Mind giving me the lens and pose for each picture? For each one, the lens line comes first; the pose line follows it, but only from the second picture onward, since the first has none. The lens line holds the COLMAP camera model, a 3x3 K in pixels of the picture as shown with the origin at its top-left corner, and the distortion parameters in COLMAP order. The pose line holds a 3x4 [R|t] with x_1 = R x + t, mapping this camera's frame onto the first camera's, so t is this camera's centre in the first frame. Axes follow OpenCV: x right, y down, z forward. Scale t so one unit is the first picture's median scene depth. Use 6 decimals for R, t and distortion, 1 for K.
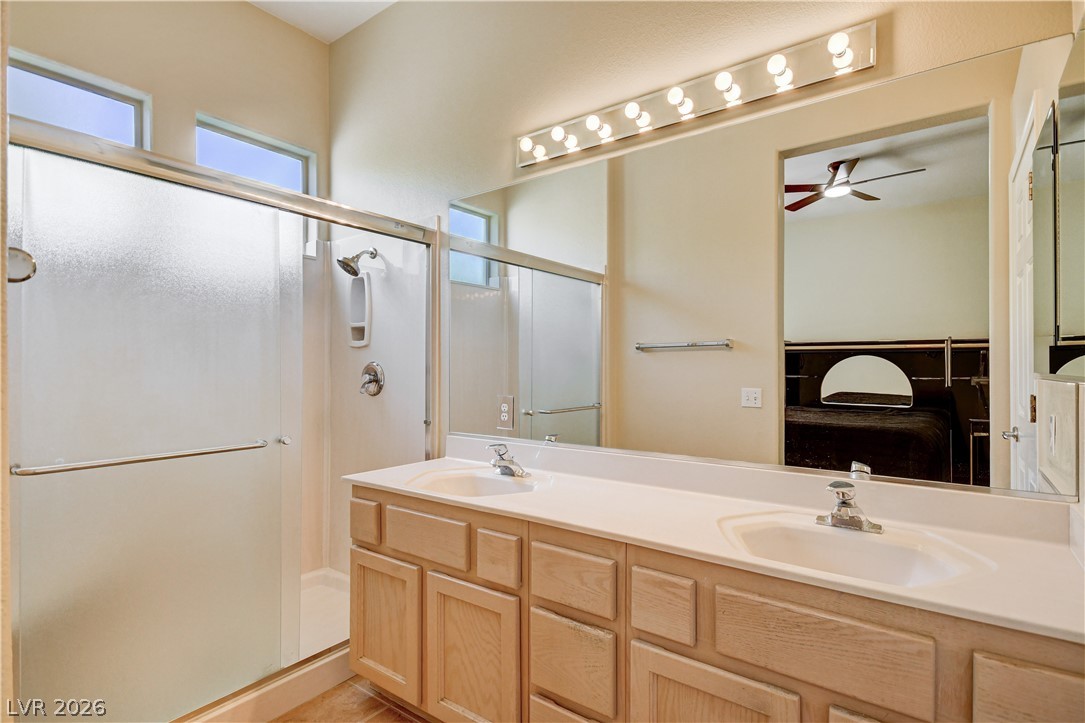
lens RADIAL K [[541.7, 0, 542.1], [0, 541.7, 365.2], [0, 0, 1]] dist [0.011625, 0.002647]
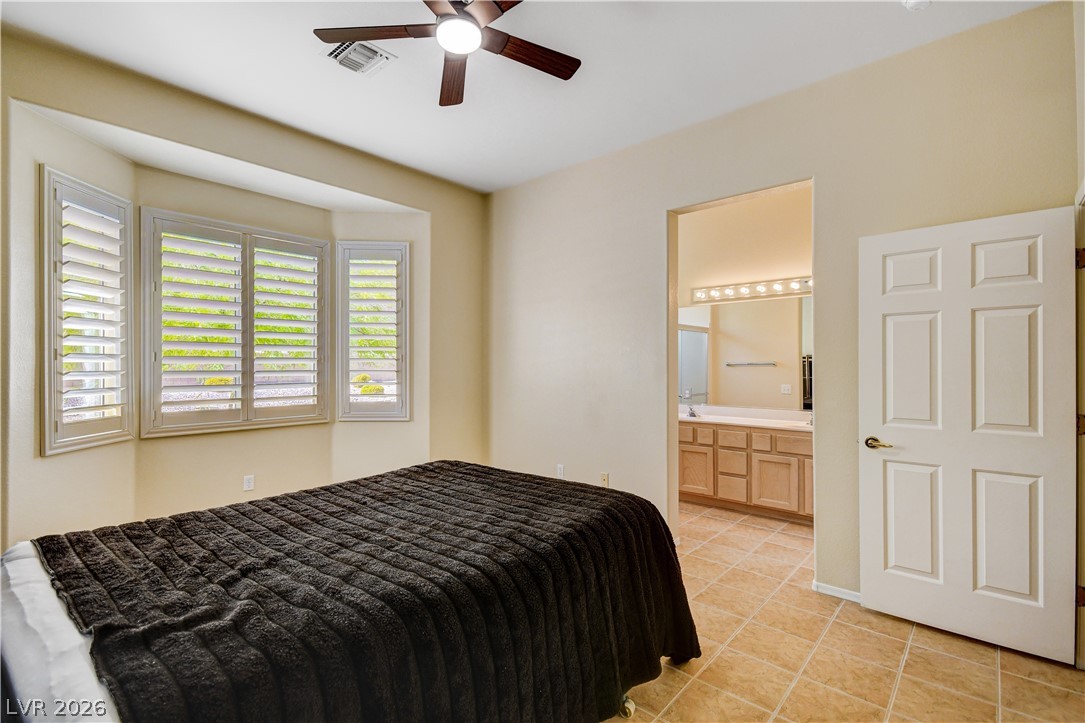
lens RADIAL K [[496.7, 0, 544.3], [0, 496.7, 362.7], [0, 0, 1]] dist [0.019840, -0.000072]
pose [[0.996464, -0.001530, -0.084010, -0.774349], [0.001281, 0.999995, -0.003008, -0.078830], [0.084015, 0.002890, 0.996460, -2.017953]]
